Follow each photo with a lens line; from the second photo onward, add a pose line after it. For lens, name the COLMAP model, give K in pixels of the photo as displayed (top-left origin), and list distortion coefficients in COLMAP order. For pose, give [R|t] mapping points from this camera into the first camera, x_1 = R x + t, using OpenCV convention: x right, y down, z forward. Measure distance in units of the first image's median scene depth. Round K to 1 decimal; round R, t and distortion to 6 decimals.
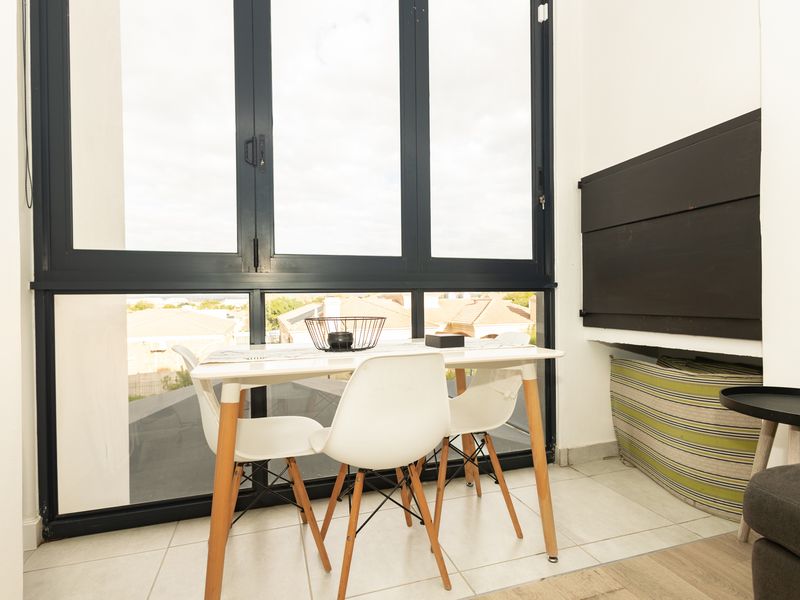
lens RADIAL K [[413.8, 0, 404.8], [0, 413.8, 305.3], [0, 0, 1]] dist [0.009672, -0.000027]
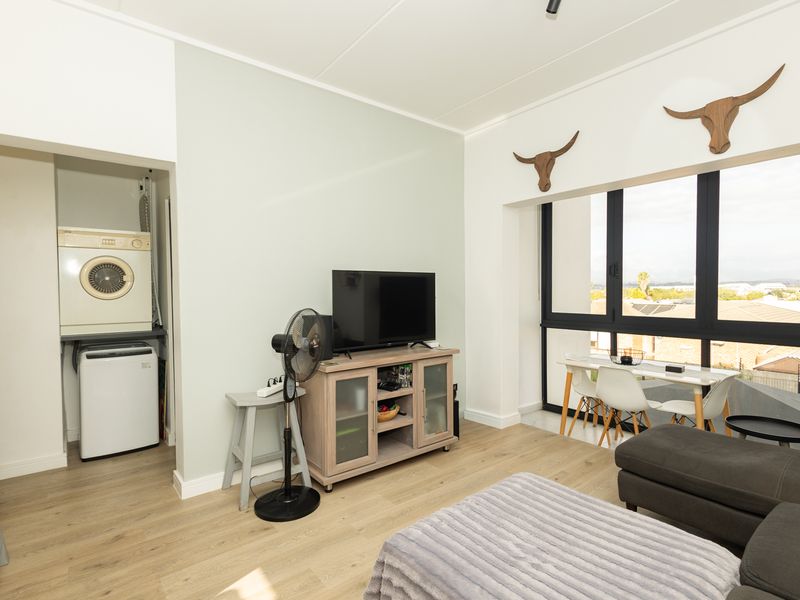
lens RADIAL K [[413.8, 0, 399.2], [0, 413.8, 295.6], [0, 0, 1]] dist [0.009672, -0.000027]
pose [[0.333915, 0.022534, -0.942334, 1.551503], [-0.012747, 0.999731, 0.019390, -0.294465], [0.942517, 0.005537, 0.334112, -0.956826]]
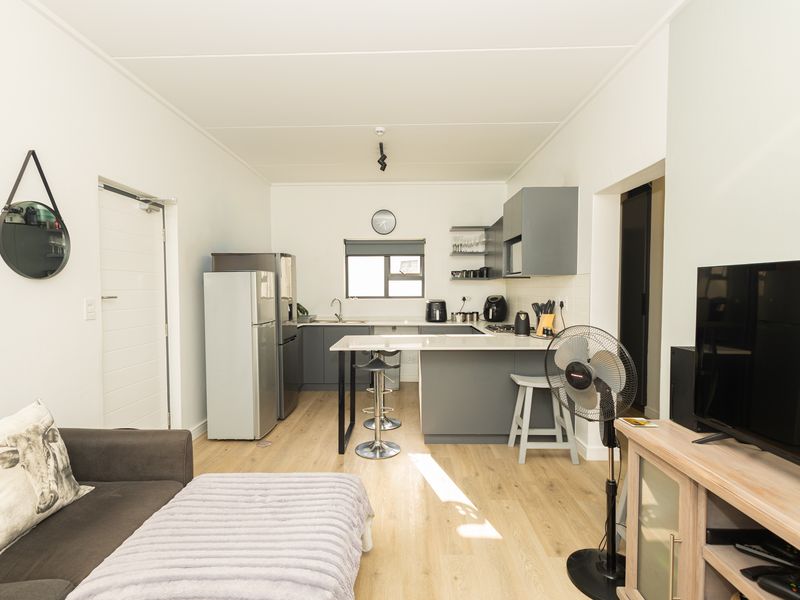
lens RADIAL K [[413.8, 0, 396.0], [0, 413.8, 304.0], [0, 0, 1]] dist [0.009672, -0.000027]
pose [[-0.937491, -0.003137, 0.347994, 0.197159], [0.015880, 0.998532, 0.051780, -0.341565], [-0.347646, 0.054069, -0.936066, 0.407061]]
